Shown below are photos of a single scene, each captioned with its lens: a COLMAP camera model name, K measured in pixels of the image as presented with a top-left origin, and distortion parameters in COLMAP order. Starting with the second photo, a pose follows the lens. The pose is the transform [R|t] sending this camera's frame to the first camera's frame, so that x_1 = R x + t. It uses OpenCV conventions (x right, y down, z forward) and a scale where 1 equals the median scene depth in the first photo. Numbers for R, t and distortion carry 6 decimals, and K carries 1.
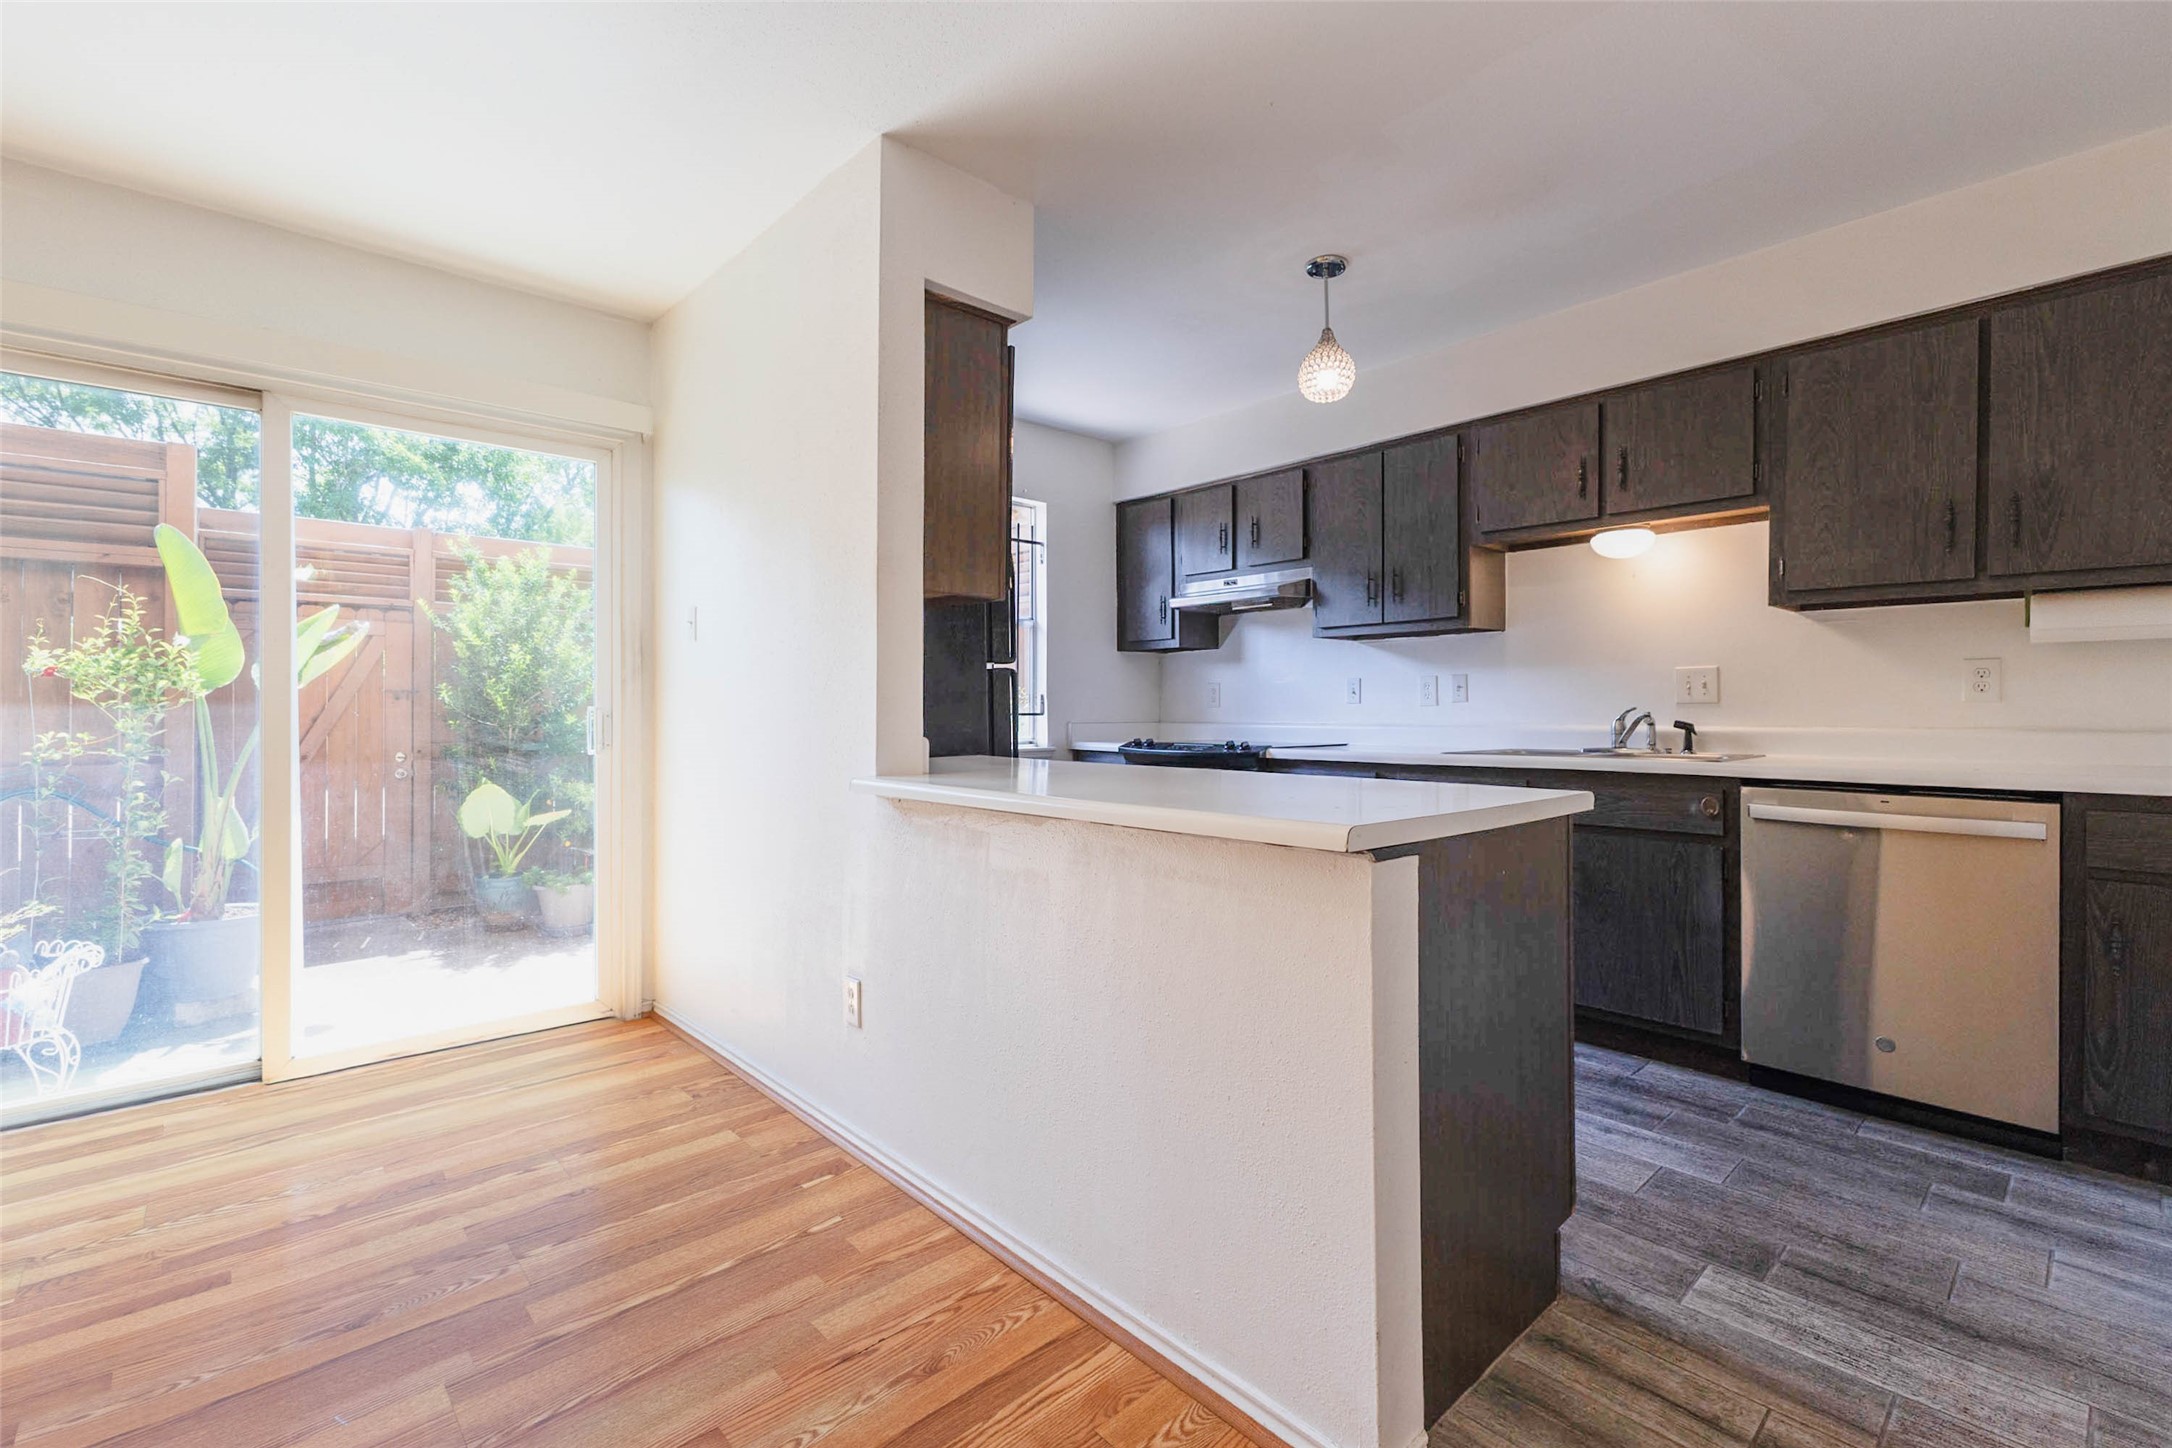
lens RADIAL K [[962.8, 0, 1089.0], [0, 962.8, 660.8], [0, 0, 1]] dist [0.009663, -0.000806]
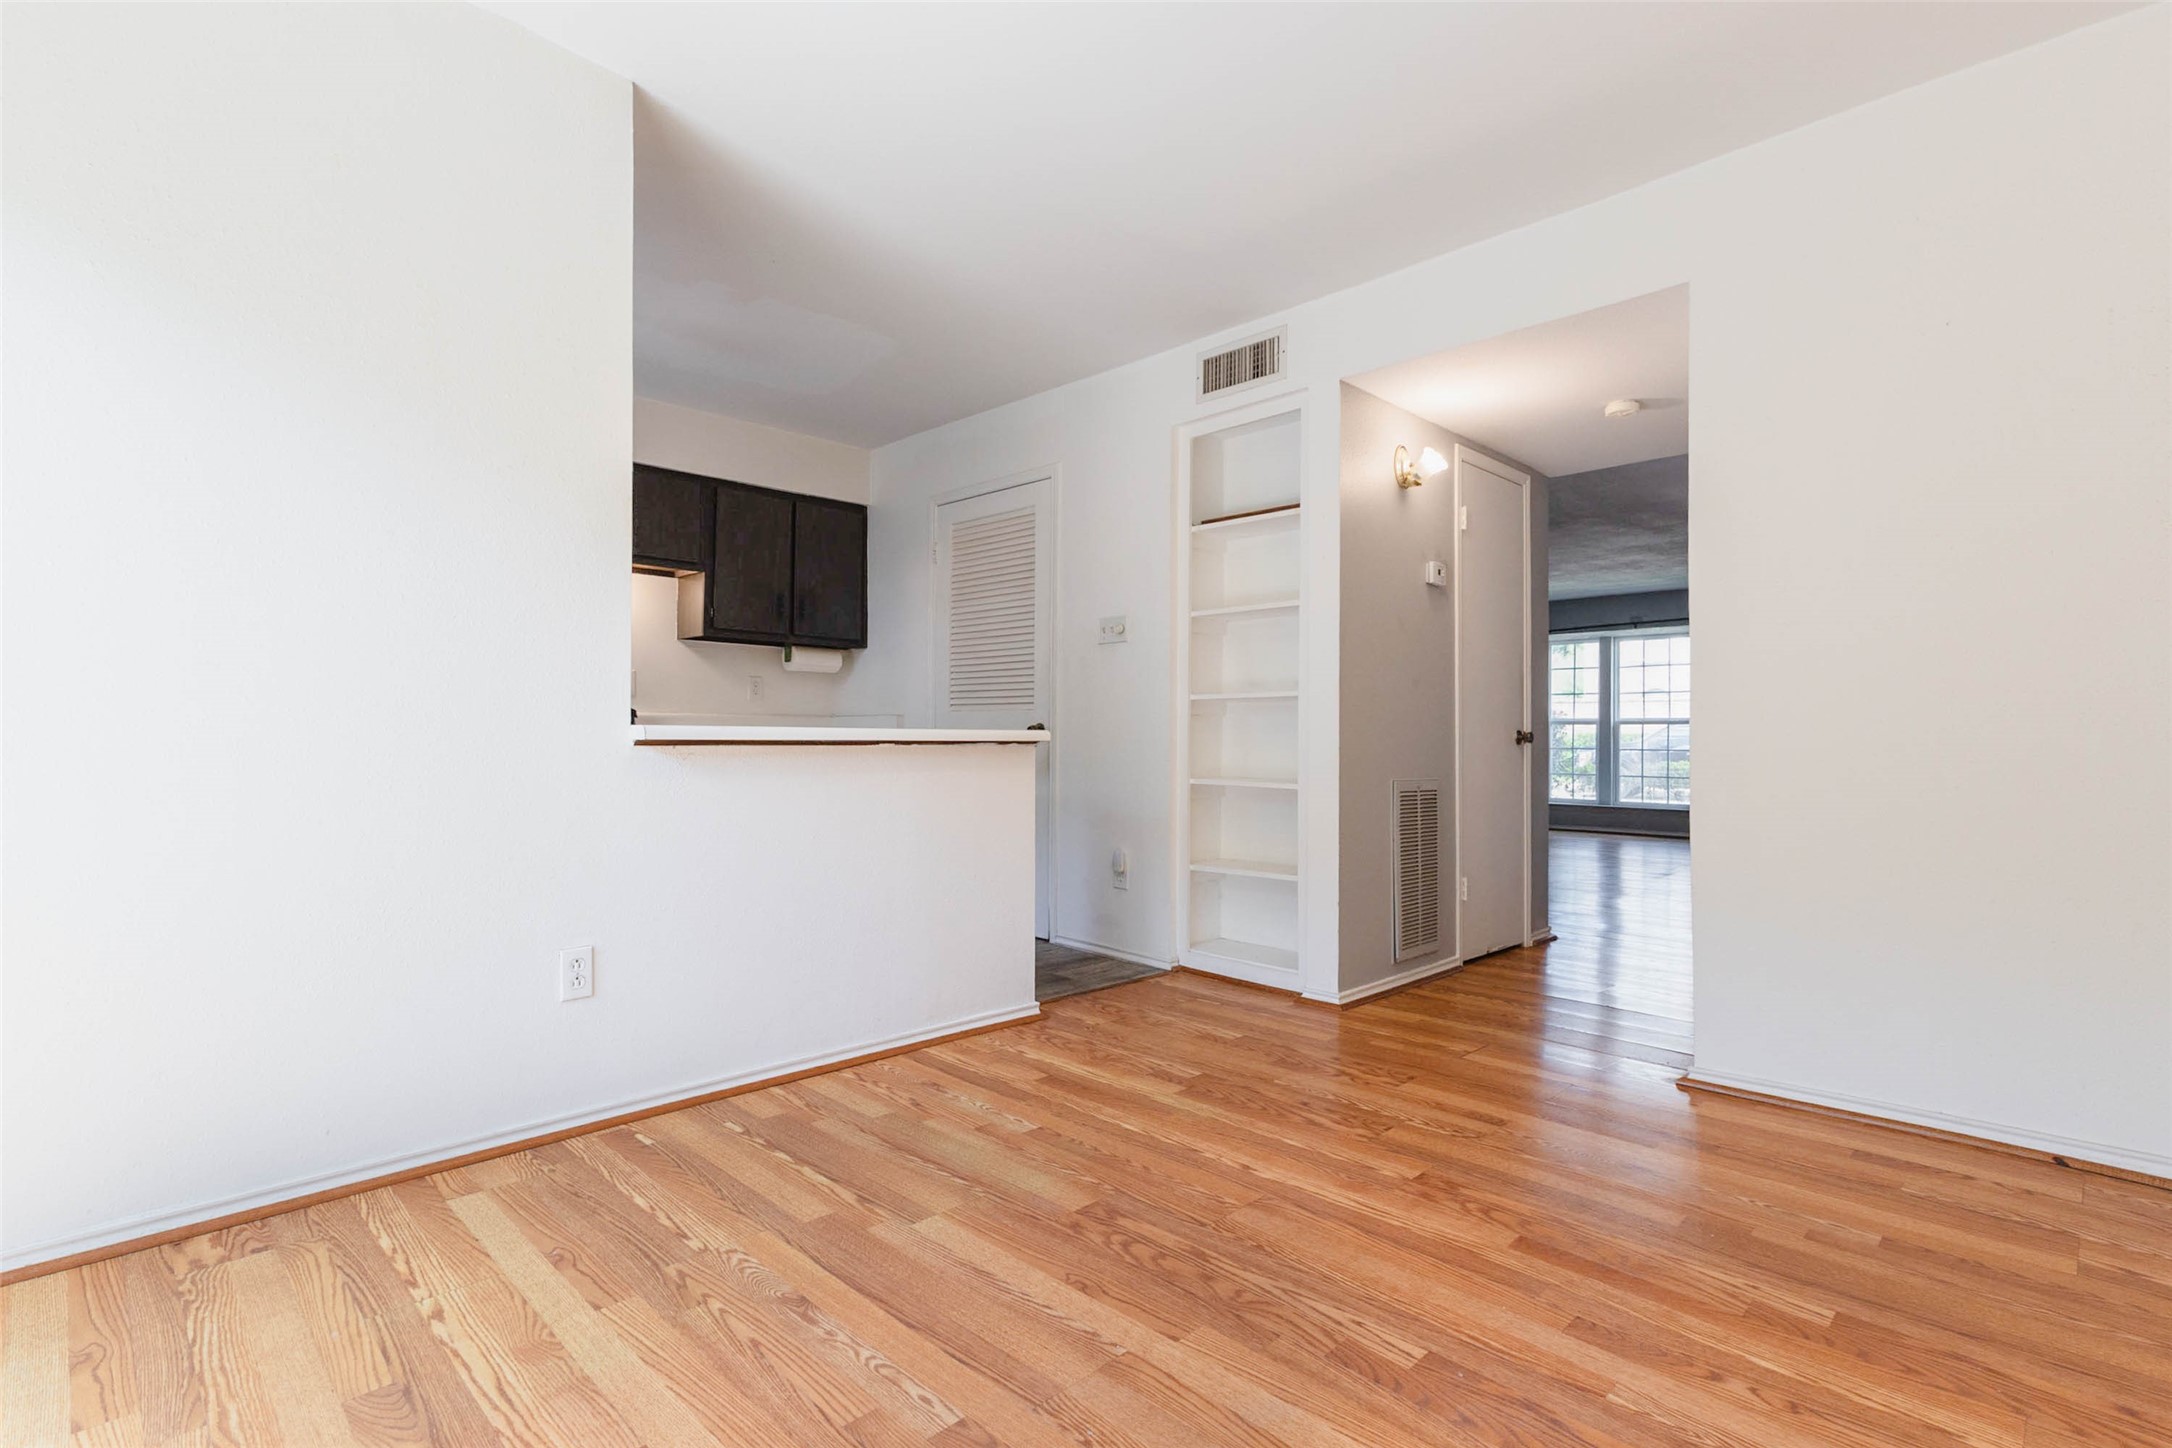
lens RADIAL K [[1038.5, 0, 1086.0], [0, 1038.5, 724.0], [0, 0, 1]] dist [0.000087, -0.000497]
pose [[-0.060825, 0.016575, 0.998011, -1.513965], [-0.044568, 0.998820, -0.019305, 0.136391], [-0.997153, -0.045653, -0.060015, 0.712098]]
